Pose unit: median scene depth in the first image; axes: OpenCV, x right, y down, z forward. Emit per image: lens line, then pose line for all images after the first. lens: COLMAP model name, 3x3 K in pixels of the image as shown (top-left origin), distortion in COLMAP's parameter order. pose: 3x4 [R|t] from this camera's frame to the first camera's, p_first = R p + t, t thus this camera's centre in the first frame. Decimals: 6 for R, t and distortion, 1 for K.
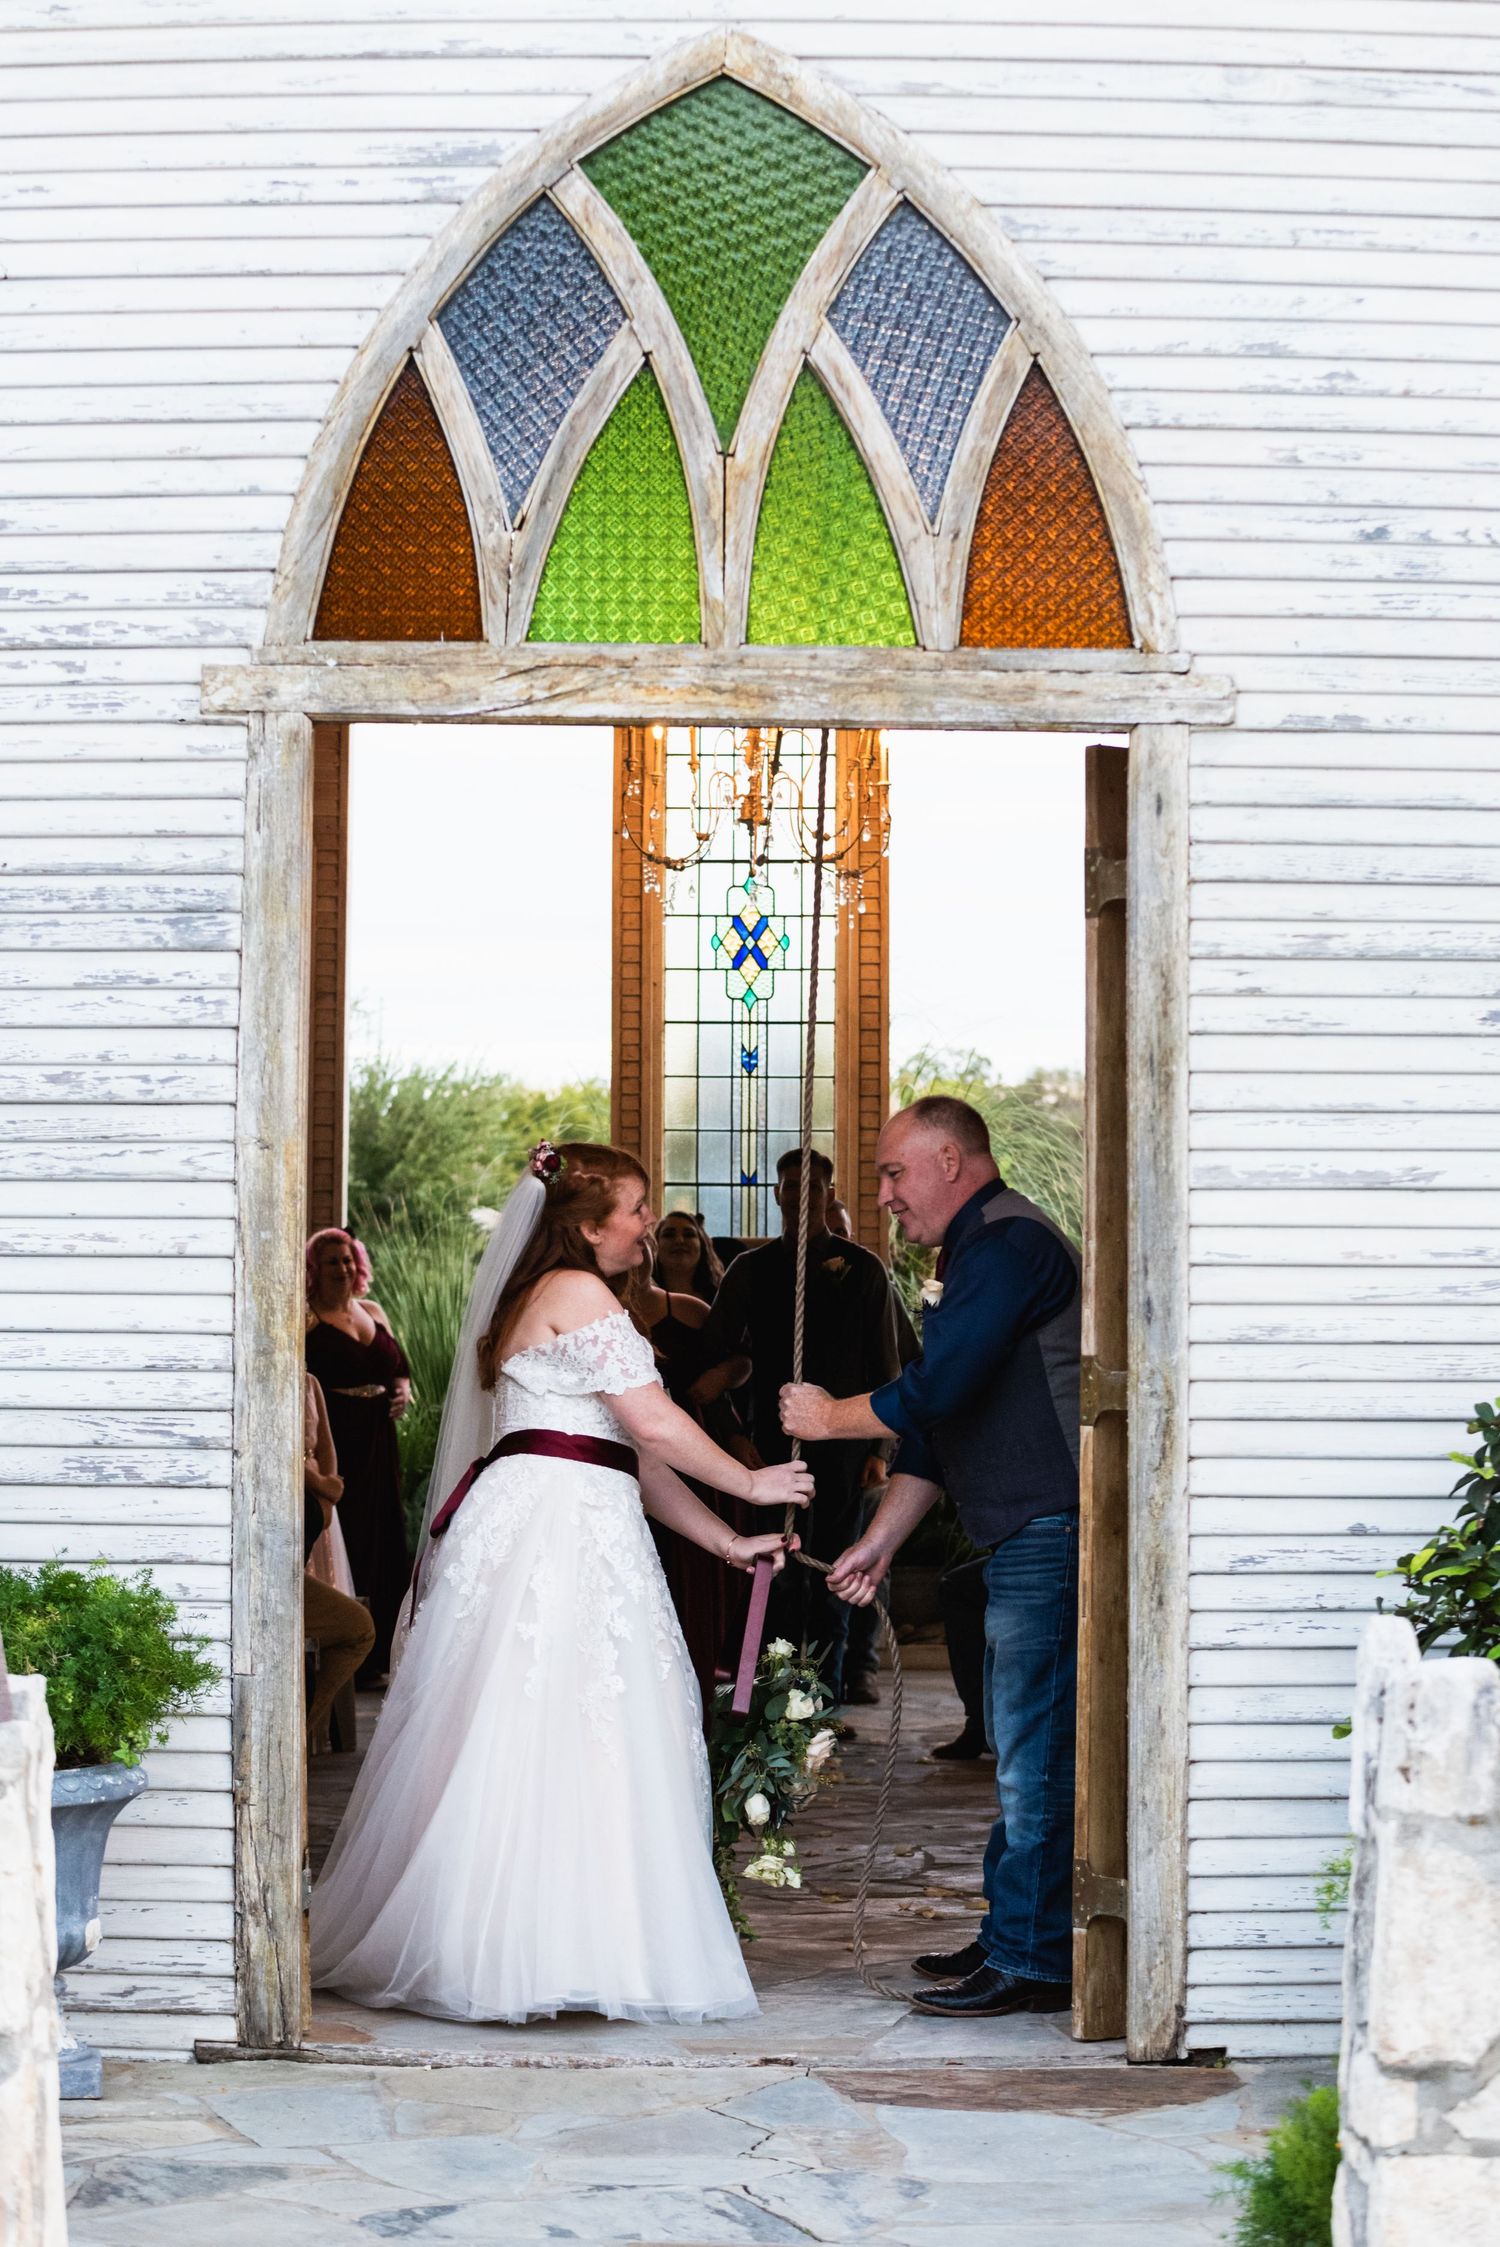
lens RADIAL K [[5361.1, 0, 779.4], [0, 5361.1, 976.8], [0, 0, 1]] dist [-0.613842, 1.055135]
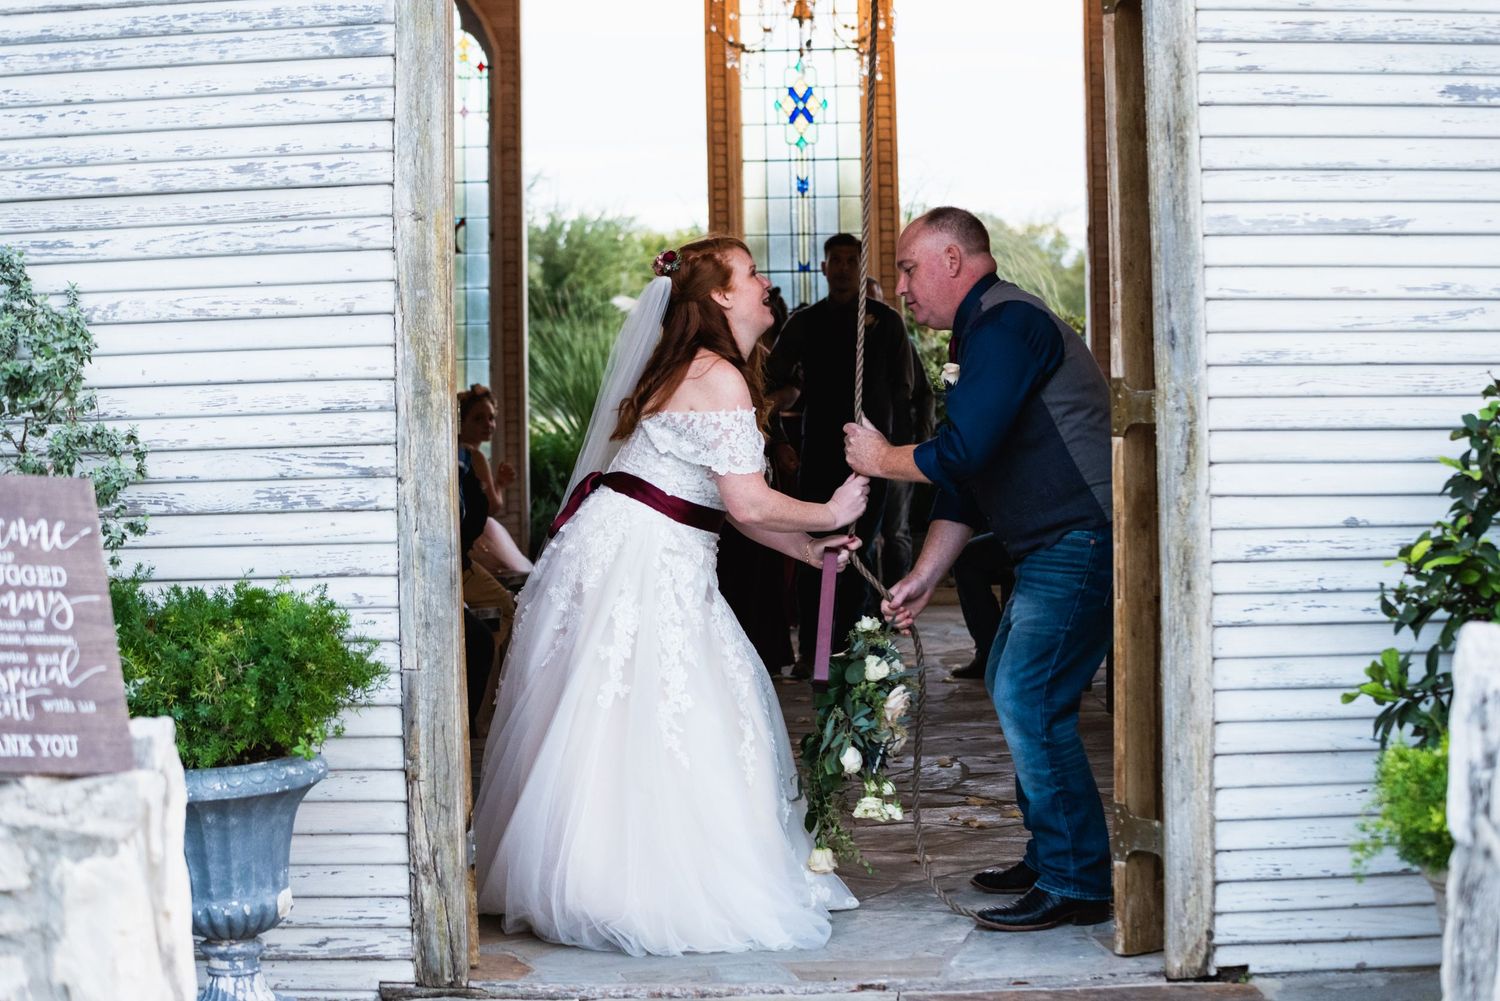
lens RADIAL K [[3246.5, 0, 750.0], [0, 3246.5, 500.5], [0, 0, 1]] dist [-0.586471, 0.455316]
pose [[0.999506, -0.024431, -0.019770, -0.010872], [0.026352, 0.994271, 0.103591, 0.022299], [0.017126, -0.104061, 0.994423, 0.289446]]
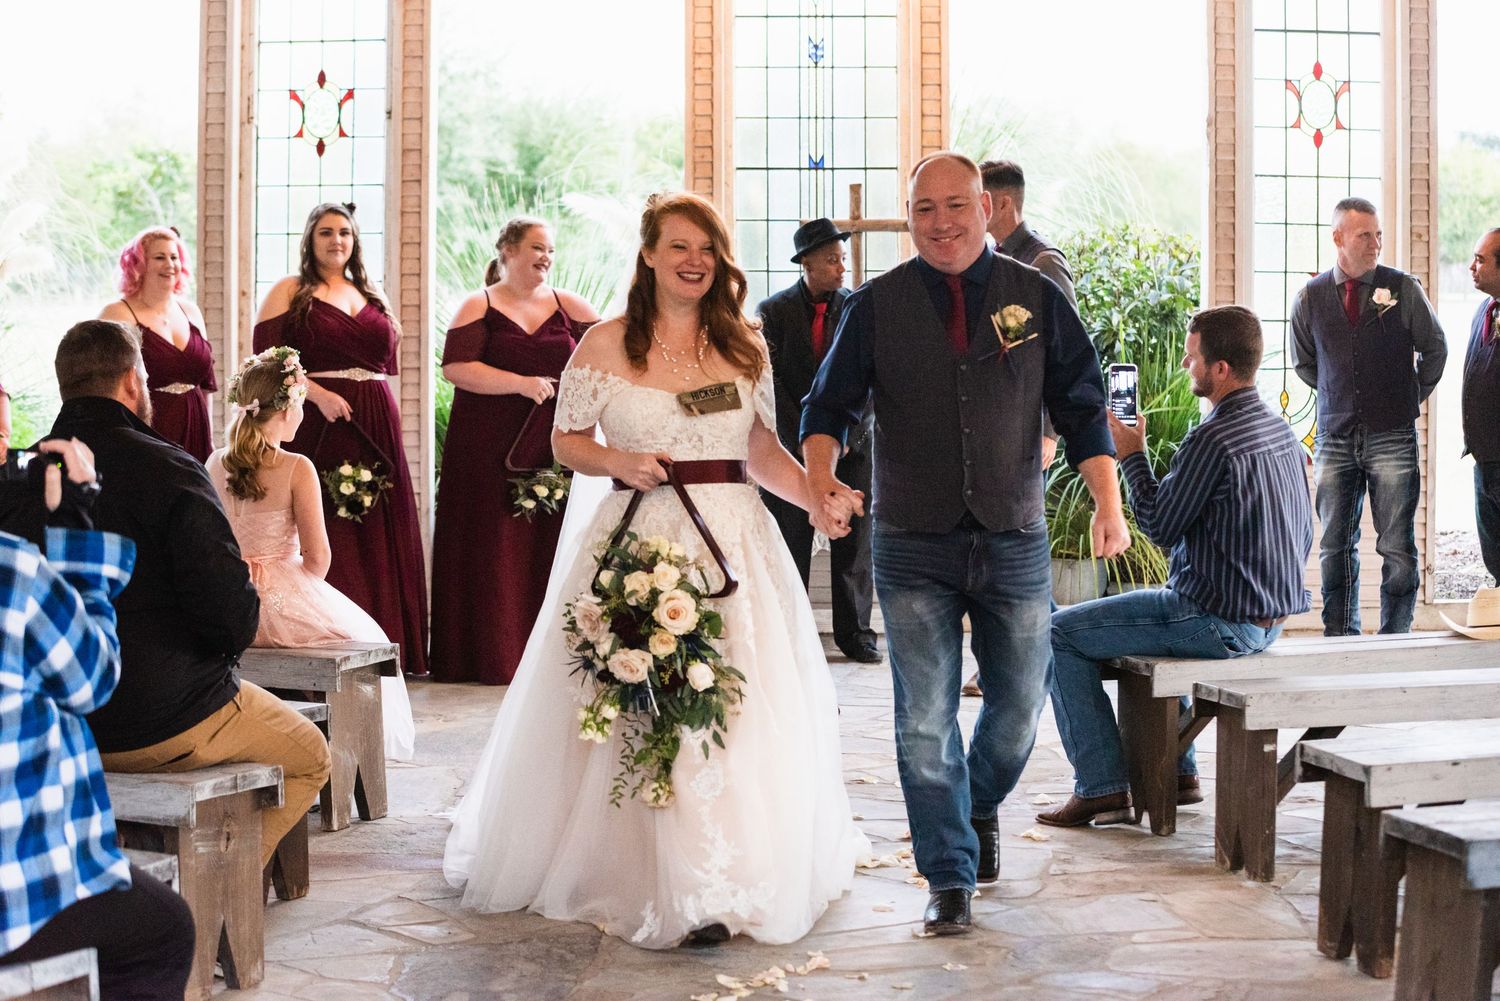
lens RADIAL K [[3246.5, 0, 750.0], [0, 3246.5, 500.5], [0, 0, 1]] dist [-0.586471, 0.455316]
pose [[0.999770, -0.004647, -0.020935, -0.013662], [0.007543, 0.990059, 0.140449, 0.033755], [0.020074, -0.140575, 0.989866, 0.857642]]
